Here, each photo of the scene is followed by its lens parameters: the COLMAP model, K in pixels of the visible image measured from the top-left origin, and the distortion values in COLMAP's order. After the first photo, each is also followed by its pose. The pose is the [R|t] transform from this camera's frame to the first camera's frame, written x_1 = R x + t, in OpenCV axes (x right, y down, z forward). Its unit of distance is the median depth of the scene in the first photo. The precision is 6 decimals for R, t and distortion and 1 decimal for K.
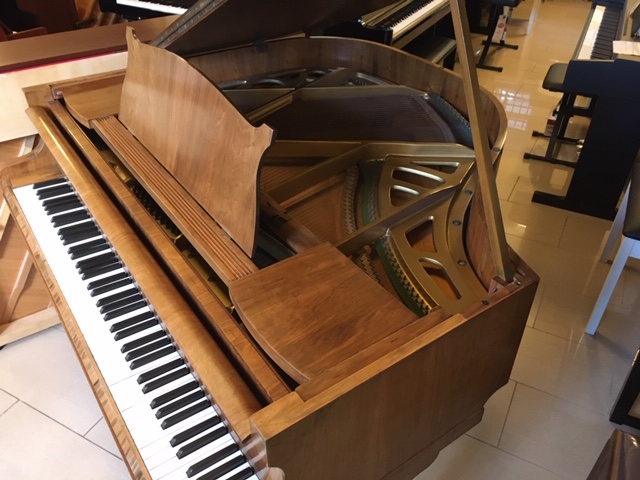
lens RADIAL K [[553.0, 0, 318.3], [0, 553.0, 240.4], [0, 0, 1]] dist [0.002307, 0.000572]
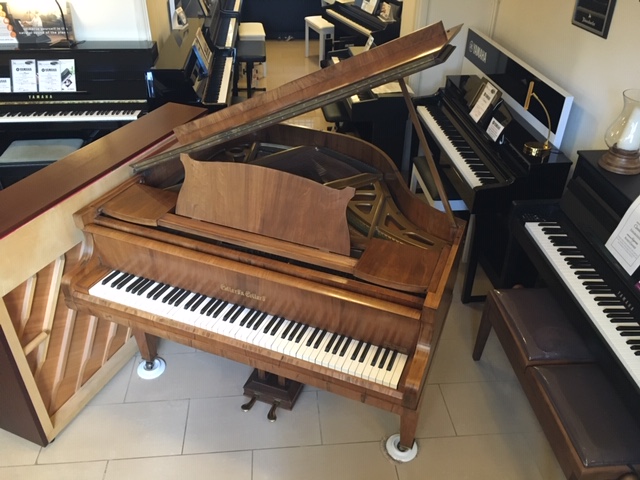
lens RADIAL K [[553.0, 0, 318.3], [0, 553.0, 240.4], [0, 0, 1]] dist [0.002307, 0.000572]
pose [[0.835448, -0.300887, 0.459885, -0.657183], [0.322199, 0.946073, 0.033663, -0.072011], [-0.445214, 0.120051, 0.887340, -0.397448]]
